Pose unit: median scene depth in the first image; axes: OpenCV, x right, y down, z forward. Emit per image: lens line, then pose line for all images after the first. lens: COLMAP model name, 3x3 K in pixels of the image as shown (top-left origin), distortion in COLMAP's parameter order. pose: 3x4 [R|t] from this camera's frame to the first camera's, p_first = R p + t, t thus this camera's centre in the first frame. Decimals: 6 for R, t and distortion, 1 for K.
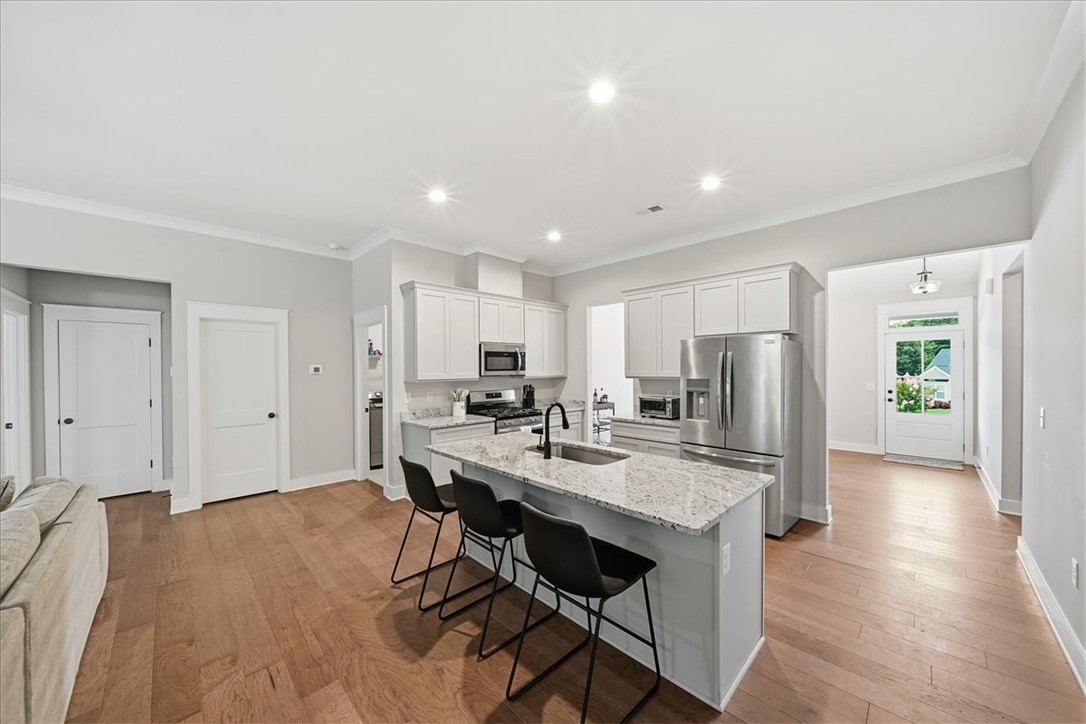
lens RADIAL K [[382.4, 0, 543.3], [0, 382.4, 368.8], [0, 0, 1]] dist [-0.002079, 0.000008]
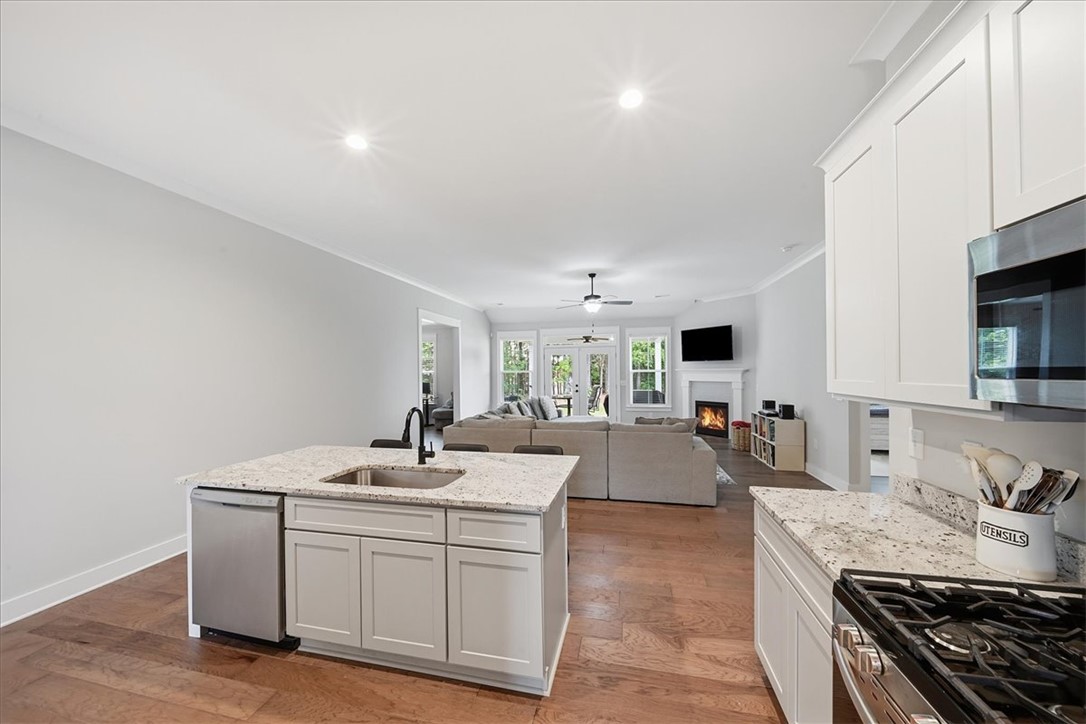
lens RADIAL K [[382.4, 0, 544.5], [0, 382.4, 367.8], [0, 0, 1]] dist [-0.002079, 0.000008]
pose [[-0.842034, 0.011582, -0.539299, 0.150575], [0.013349, 0.999911, 0.000632, -0.002161], [0.539258, -0.006667, -0.842114, 1.111919]]
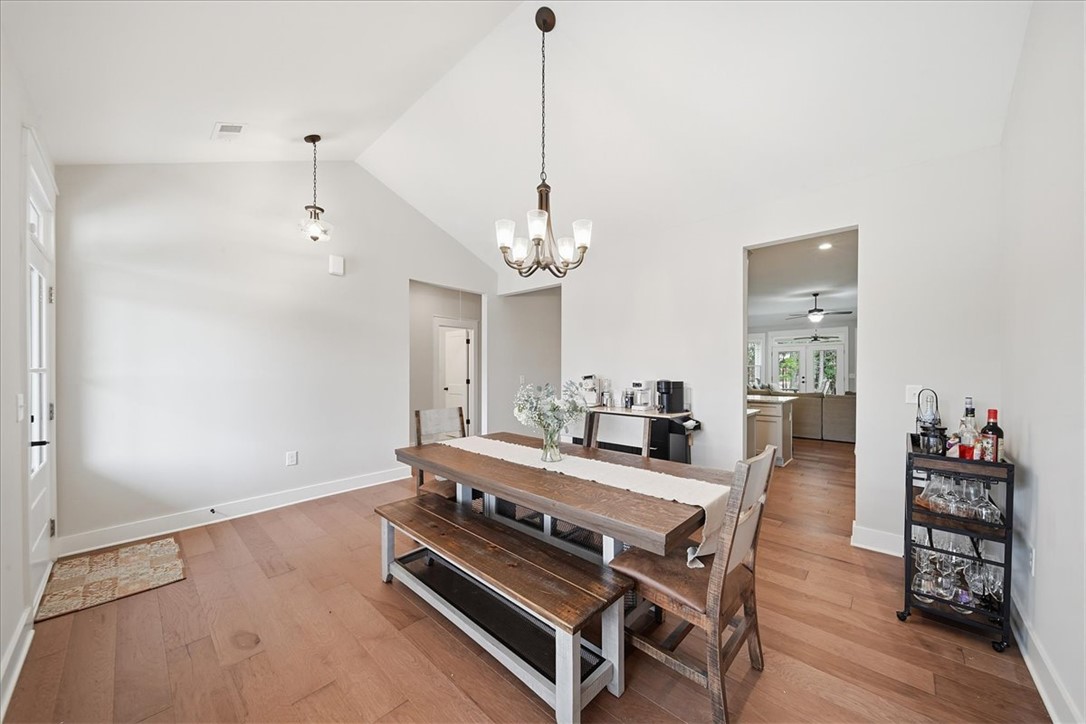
lens RADIAL K [[382.4, 0, 543.7], [0, 382.4, 369.1], [0, 0, 1]] dist [-0.002079, 0.000008]
pose [[-0.998858, 0.005528, -0.047461, 0.722730], [0.005420, 0.999982, 0.002405, 0.029106], [0.047474, 0.002145, -0.998870, 1.907059]]
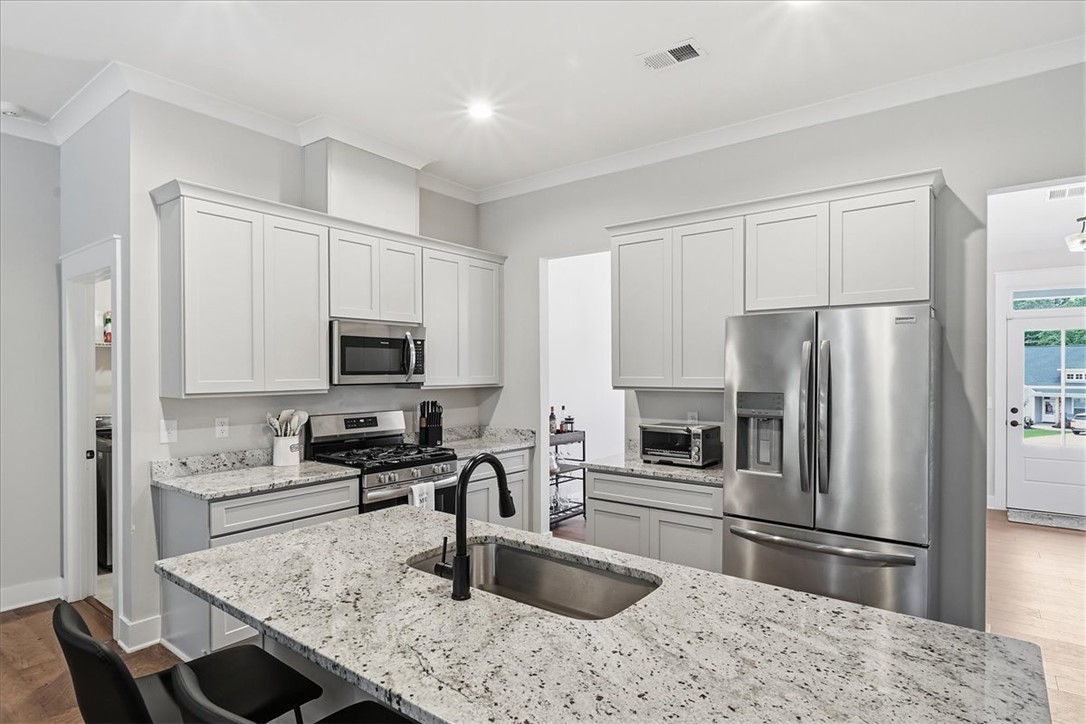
lens RADIAL K [[579.6, 0, 542.6], [0, 579.6, 370.4], [0, 0, 1]] dist [0.000208, -0.001104]
pose [[0.990603, 0.005476, 0.136662, 0.006096], [-0.005248, 0.999984, -0.002031, 0.000059], [-0.136671, 0.001295, 0.990616, 0.222799]]
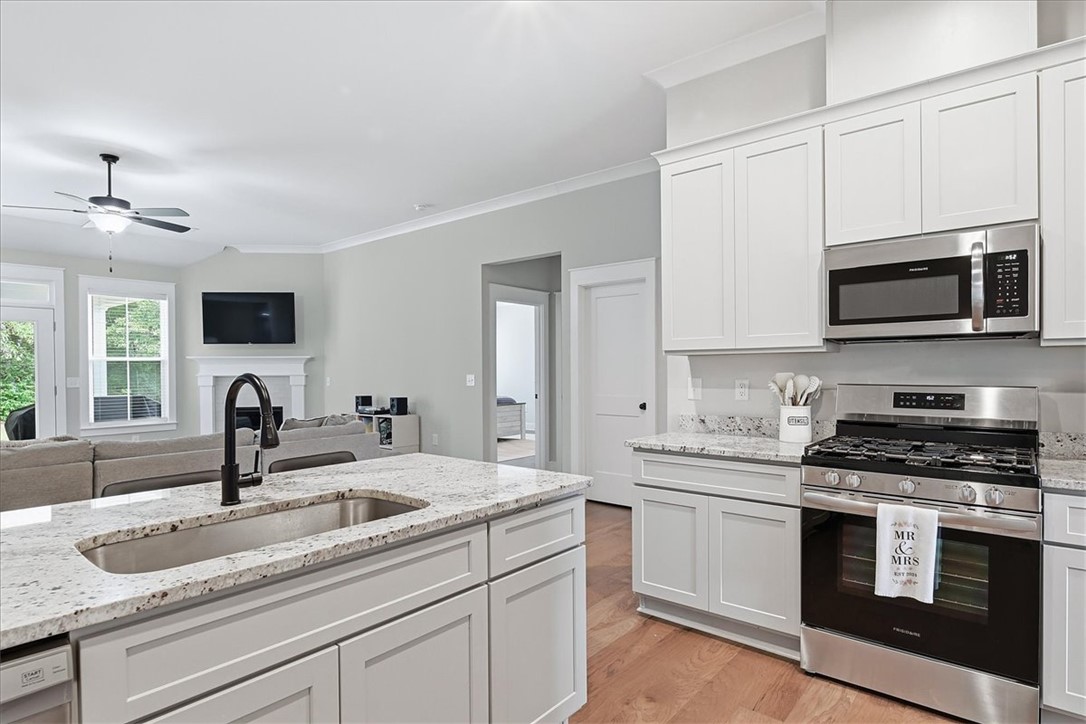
lens RADIAL K [[579.6, 0, 545.4], [0, 579.6, 371.1], [0, 0, 1]] dist [0.000208, -0.001104]
pose [[0.097921, 0.009446, -0.995149, 0.385277], [0.002888, 0.999948, 0.009776, 0.045037], [0.995190, -0.003832, 0.097889, 0.724395]]
